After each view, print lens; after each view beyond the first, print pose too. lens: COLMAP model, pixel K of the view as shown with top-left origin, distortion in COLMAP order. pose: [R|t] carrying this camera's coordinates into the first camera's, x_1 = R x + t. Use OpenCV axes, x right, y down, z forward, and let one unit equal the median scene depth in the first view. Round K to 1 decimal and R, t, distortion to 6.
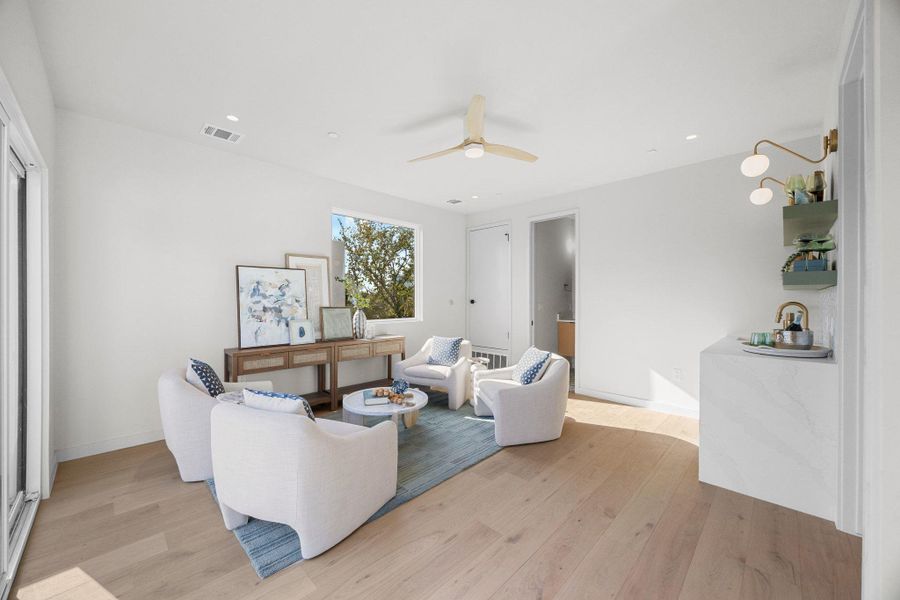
lens RADIAL K [[340.6, 0, 448.1], [0, 340.6, 298.7], [0, 0, 1]] dist [-0.005448, 0.000369]
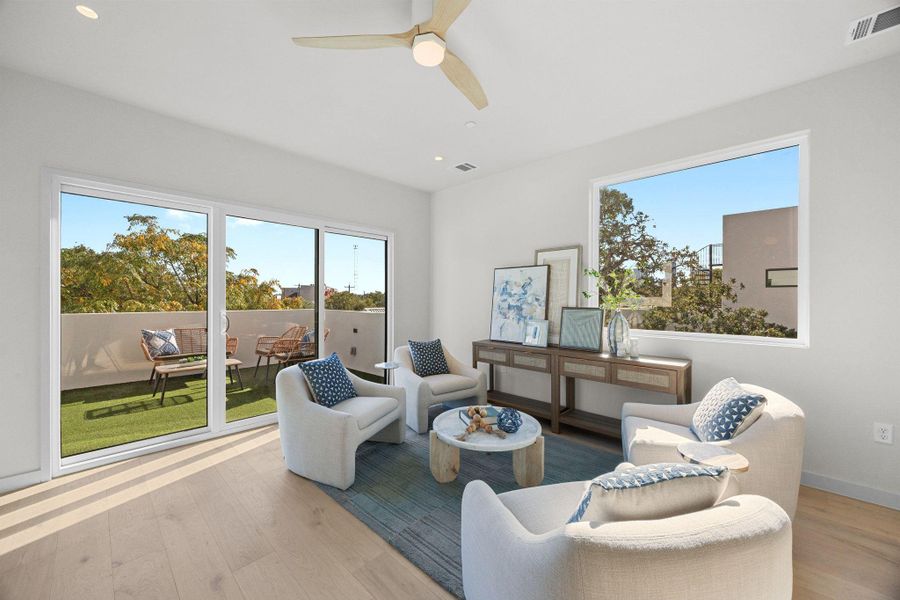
lens RADIAL K [[340.6, 0, 448.2], [0, 340.6, 300.9], [0, 0, 1]] dist [-0.005448, 0.000369]
pose [[0.008570, 0.002268, -0.999961, 0.515554], [-0.007496, 0.999969, 0.002203, 0.010891], [0.999935, 0.007477, 0.008586, 0.786487]]
